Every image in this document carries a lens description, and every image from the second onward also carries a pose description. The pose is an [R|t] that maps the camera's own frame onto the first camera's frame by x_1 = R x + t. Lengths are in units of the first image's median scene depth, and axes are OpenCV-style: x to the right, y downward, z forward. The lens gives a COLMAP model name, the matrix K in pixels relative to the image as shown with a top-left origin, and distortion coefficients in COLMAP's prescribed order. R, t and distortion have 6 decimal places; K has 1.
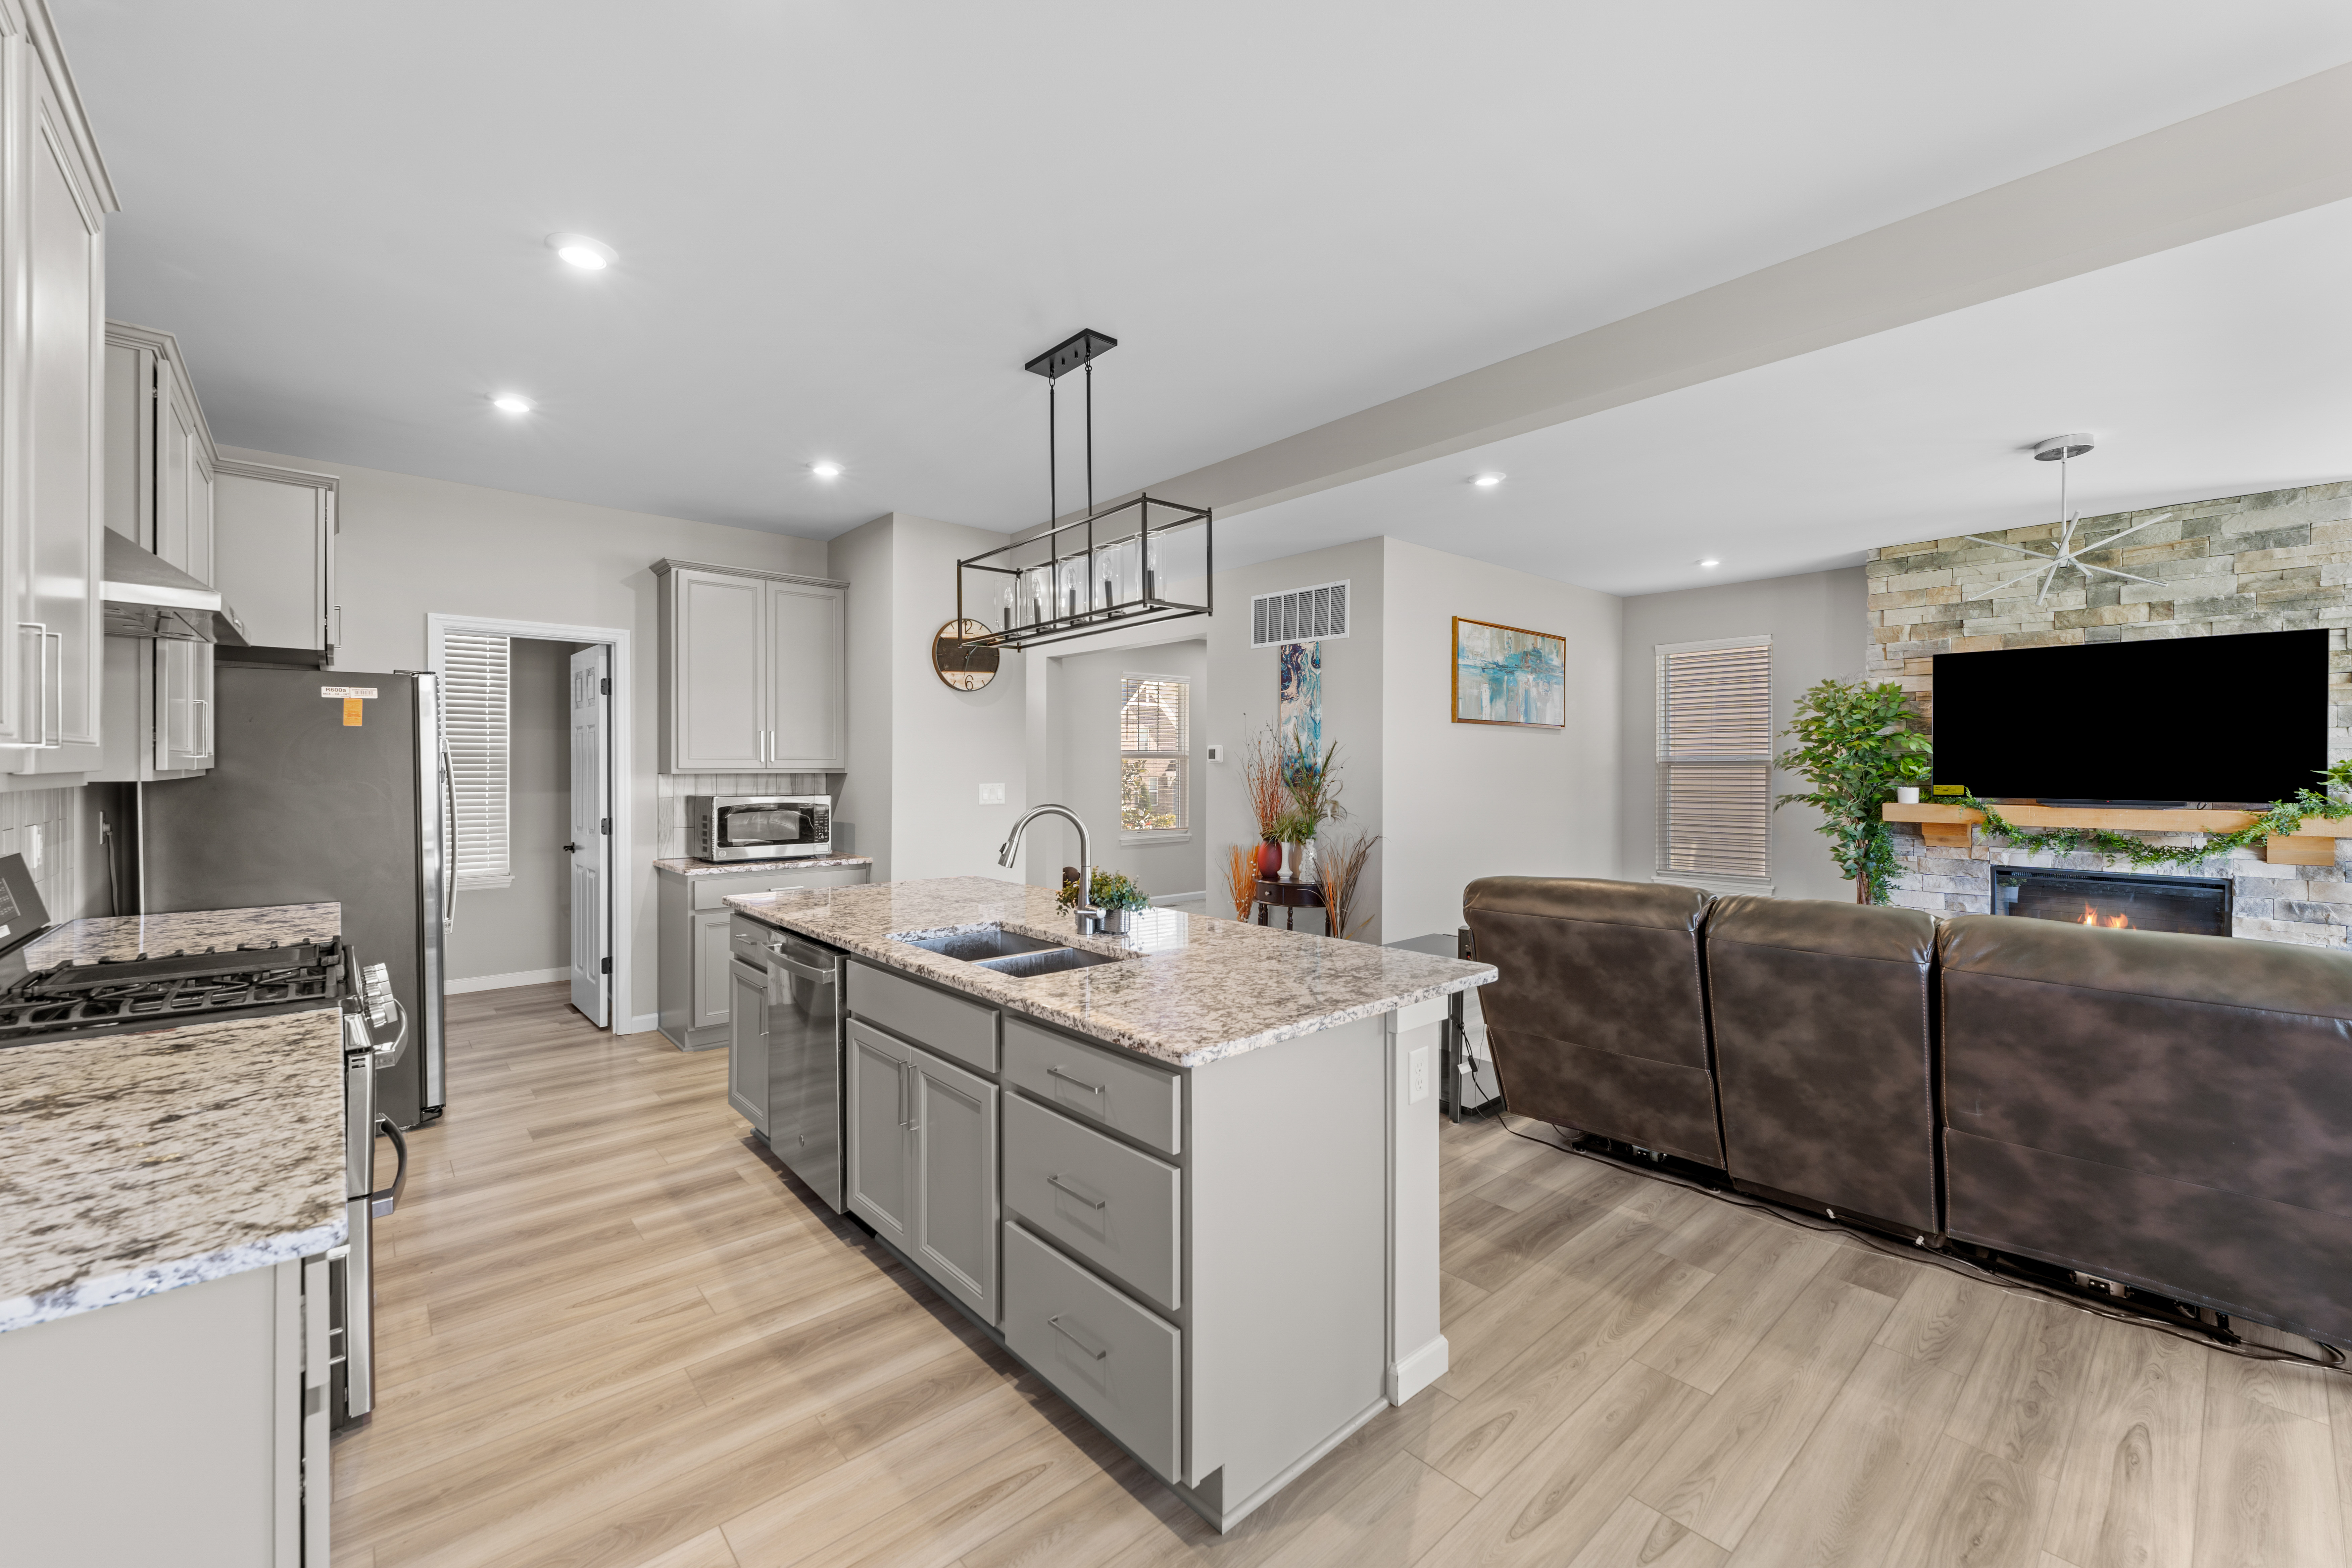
lens RADIAL K [[938.2, 0, 1168.4], [0, 938.2, 773.9], [0, 0, 1]] dist [-0.000355, 0.000005]
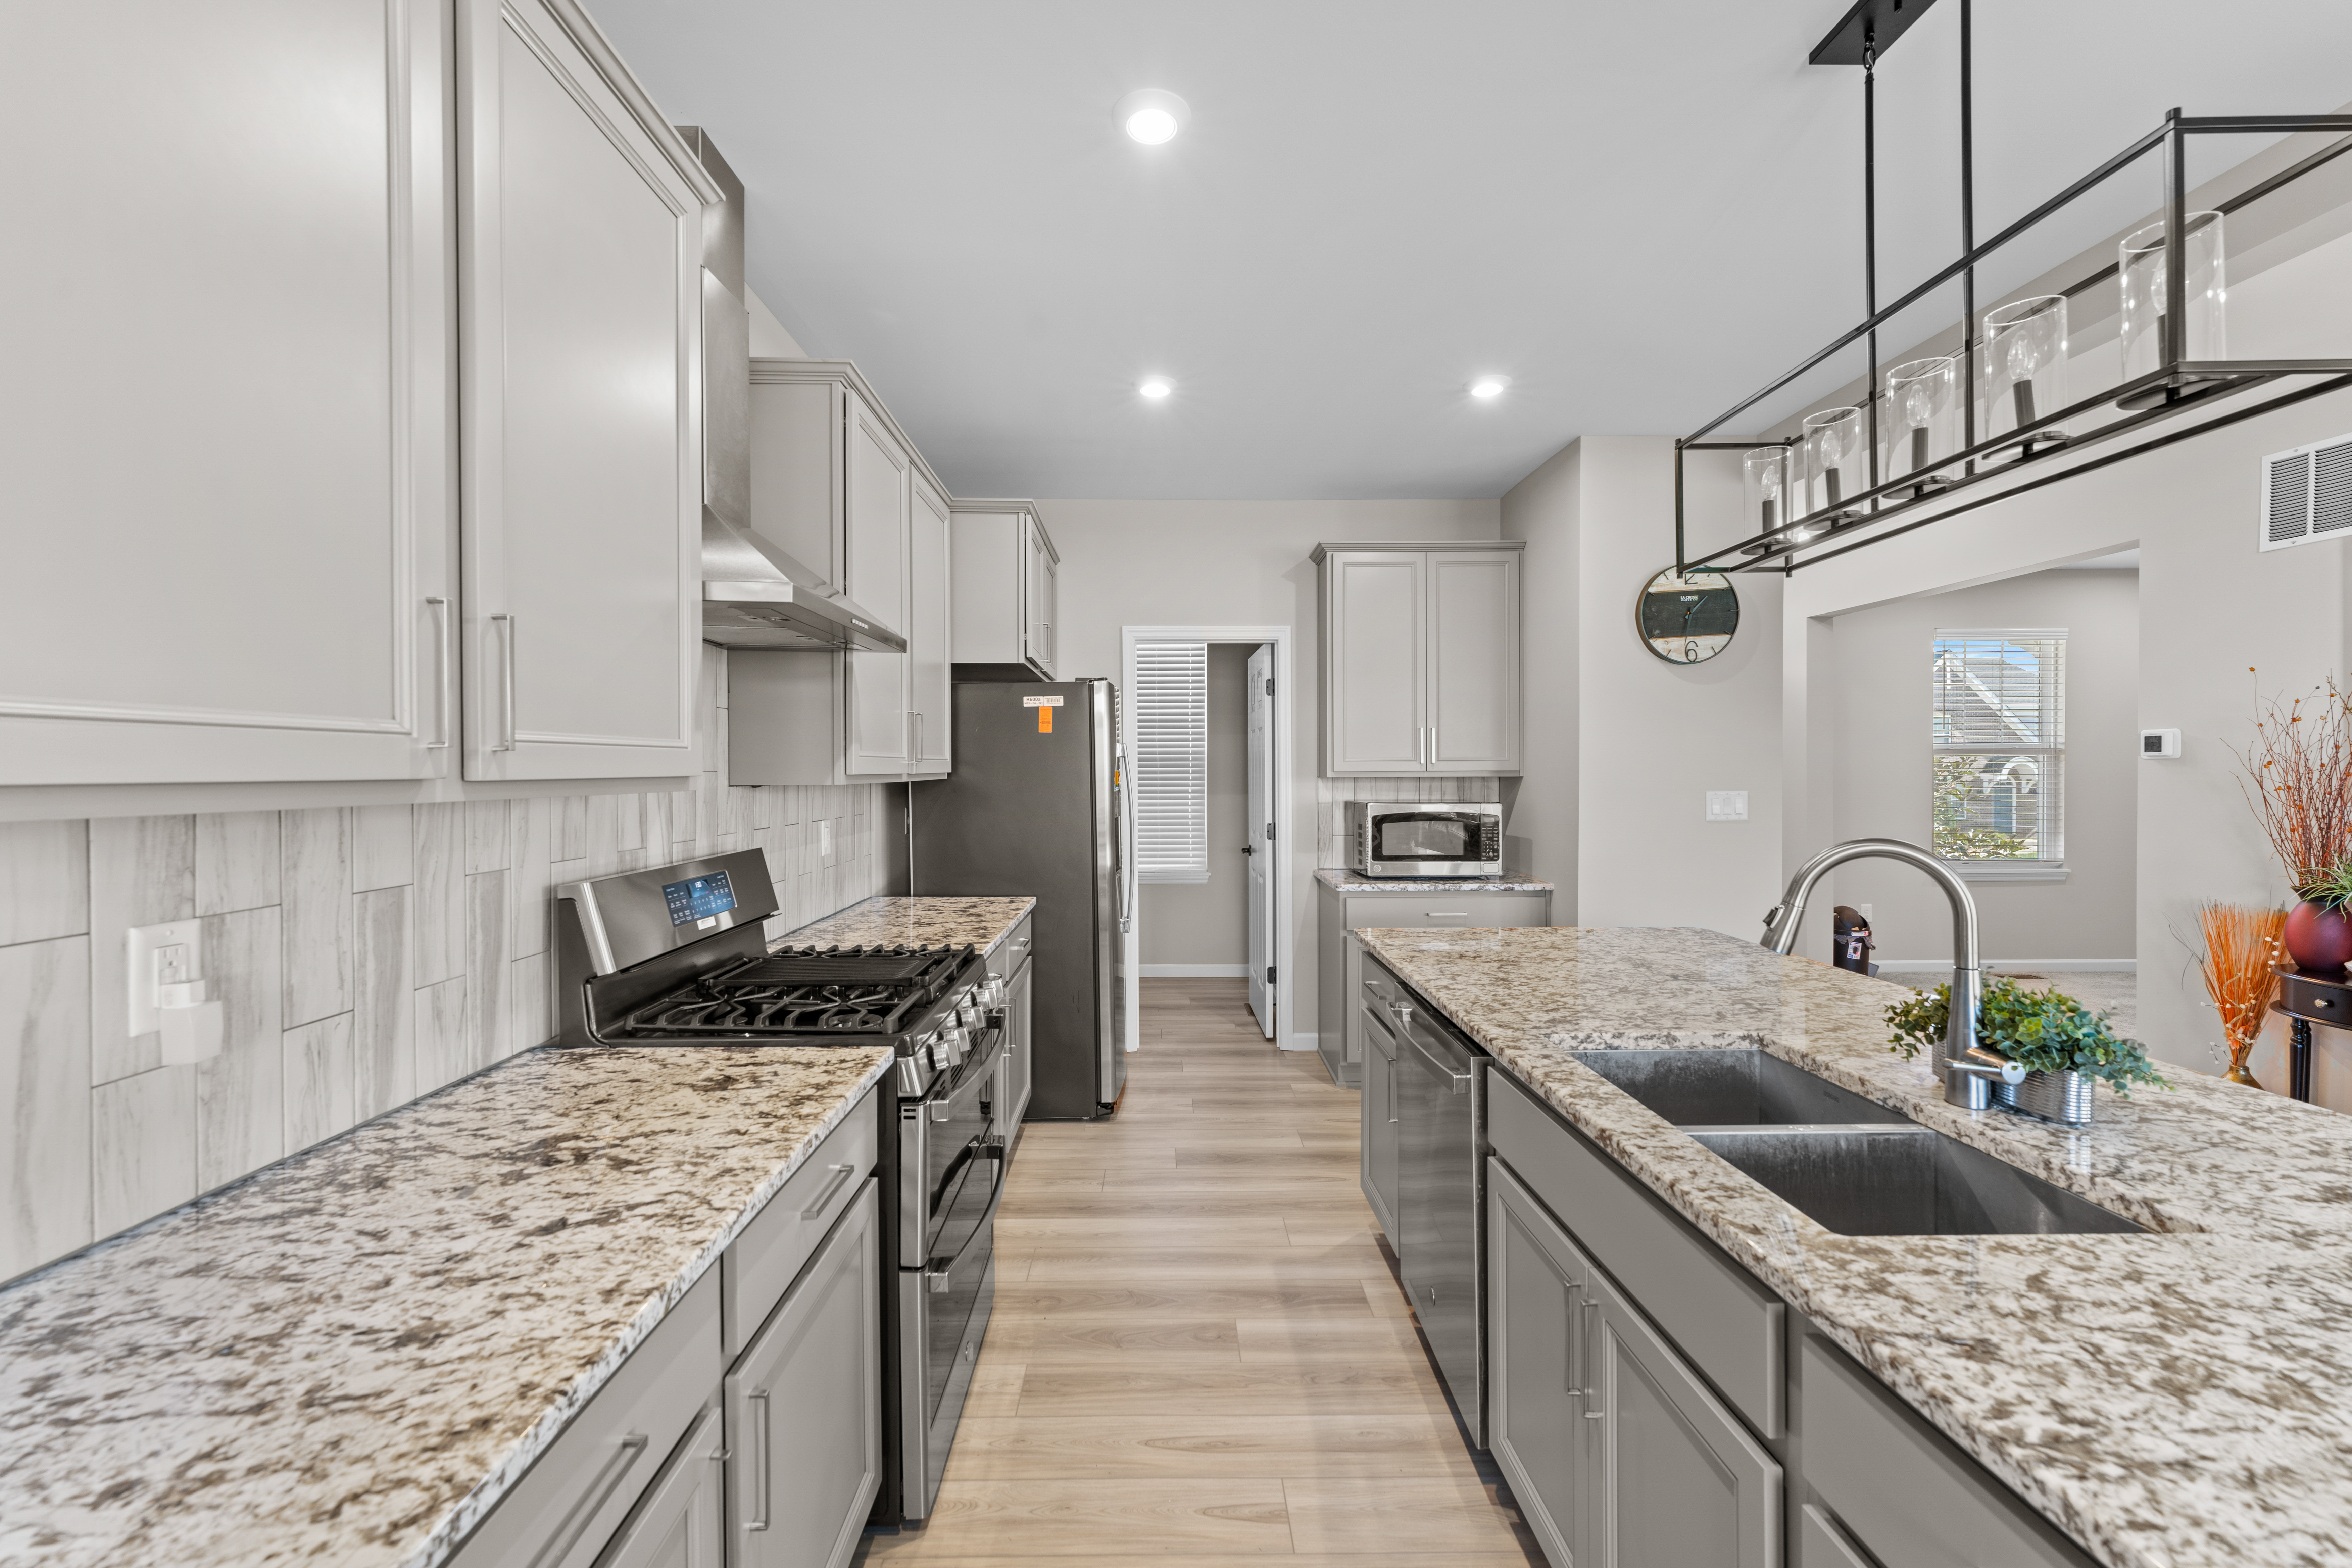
lens RADIAL K [[938.2, 0, 1168.4], [0, 938.2, 773.9], [0, 0, 1]] dist [-0.000355, 0.000005]
pose [[0.756679, -0.001097, -0.653785, -0.052110], [-0.000671, 0.999997, -0.002454, -0.001142], [0.653786, 0.002296, 0.756676, 0.221174]]
